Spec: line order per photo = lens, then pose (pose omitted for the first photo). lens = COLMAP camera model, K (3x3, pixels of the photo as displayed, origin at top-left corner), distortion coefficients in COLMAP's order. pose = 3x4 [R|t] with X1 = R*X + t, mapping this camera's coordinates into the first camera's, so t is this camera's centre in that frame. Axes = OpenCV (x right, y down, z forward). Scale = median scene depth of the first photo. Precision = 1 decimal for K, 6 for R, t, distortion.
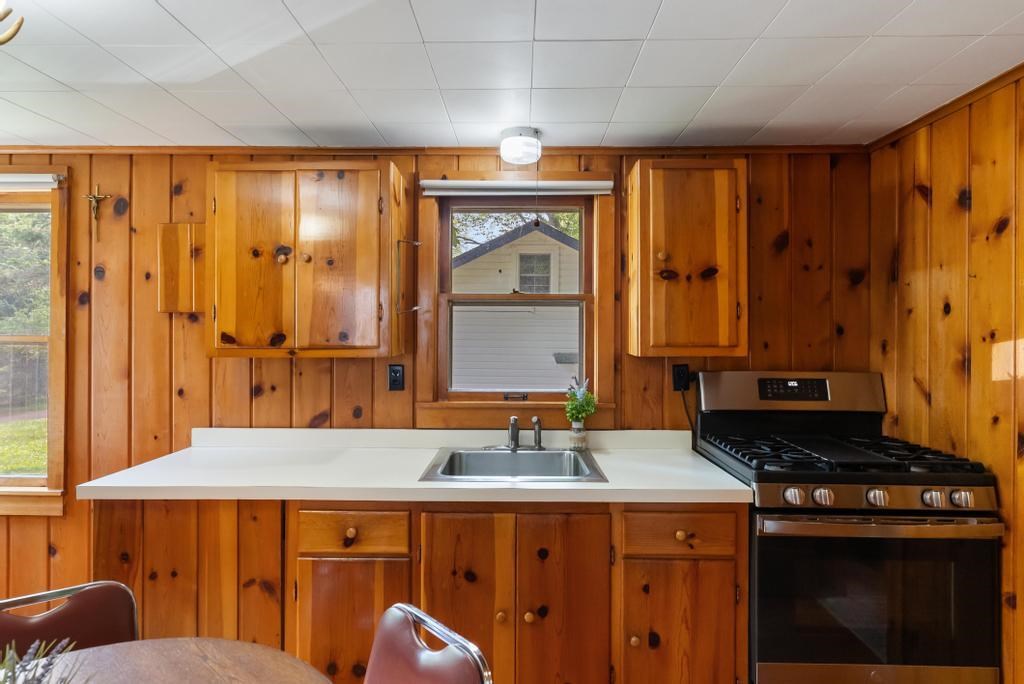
lens RADIAL K [[563.7, 0, 516.8], [0, 563.7, 327.1], [0, 0, 1]] dist [0.001430, 0.000371]
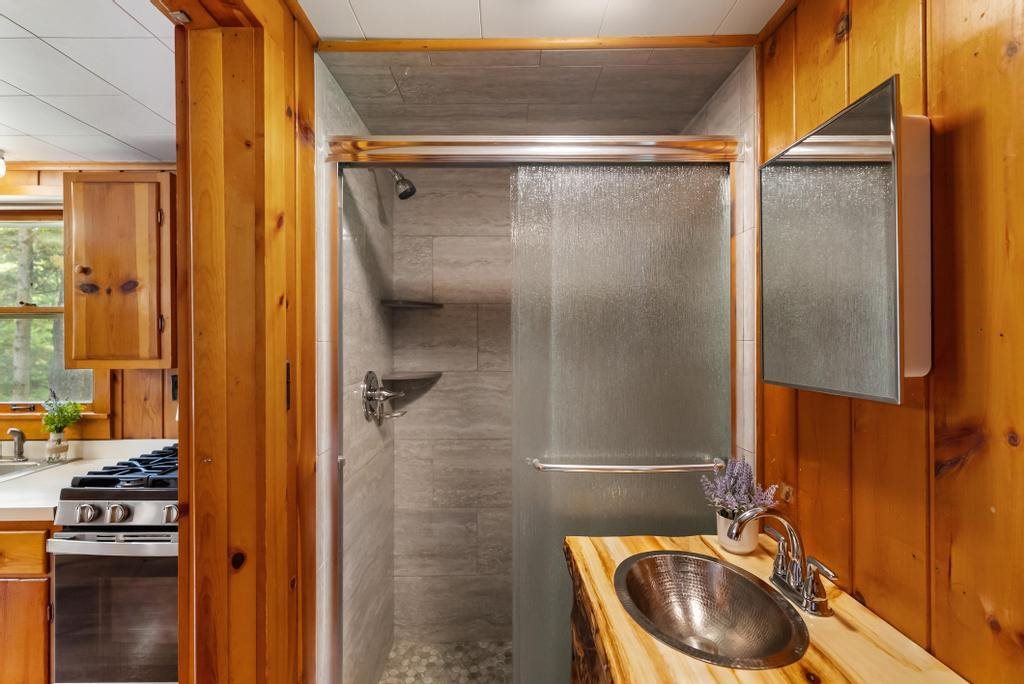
lens RADIAL K [[489.4, 0, 512.0], [0, 489.4, 342.0], [0, 0, 1]] dist [0.001116, 0.000441]
pose [[0.999747, -0.007069, 0.021334, 1.000504], [0.006724, 0.999846, 0.016203, -0.005125], [-0.021445, -0.016055, 0.999641, 0.107719]]
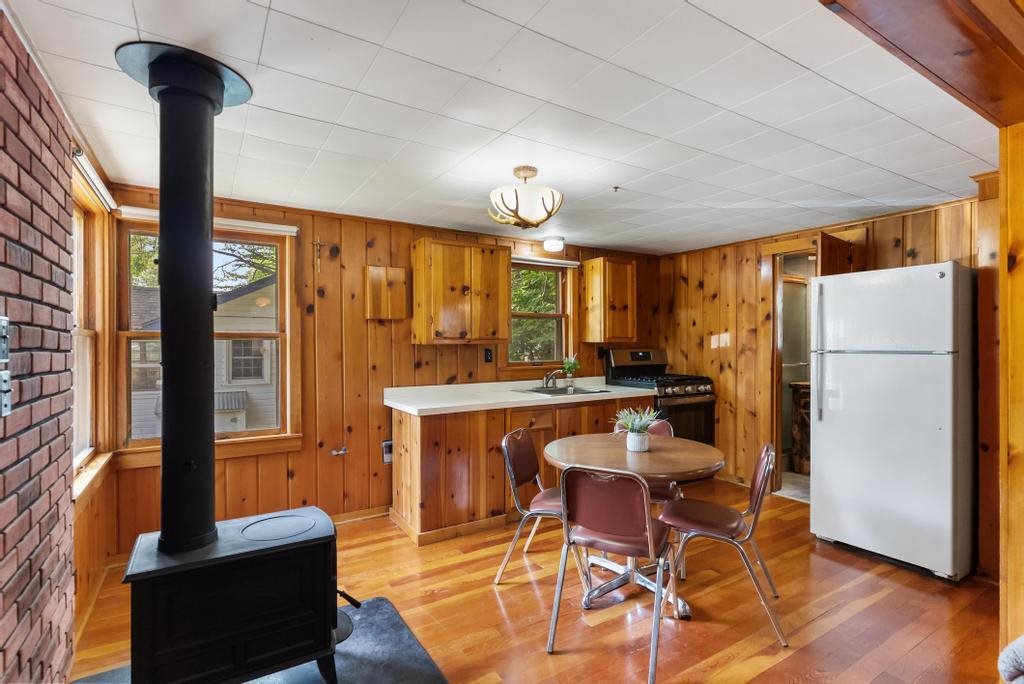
lens RADIAL K [[489.4, 0, 512.0], [0, 489.4, 342.0], [0, 0, 1]] dist [0.001116, 0.000441]
pose [[0.840541, -0.006096, 0.541713, -1.187098], [-0.002339, 0.999887, 0.014882, 0.021716], [-0.541743, -0.013776, 0.840432, -0.488094]]
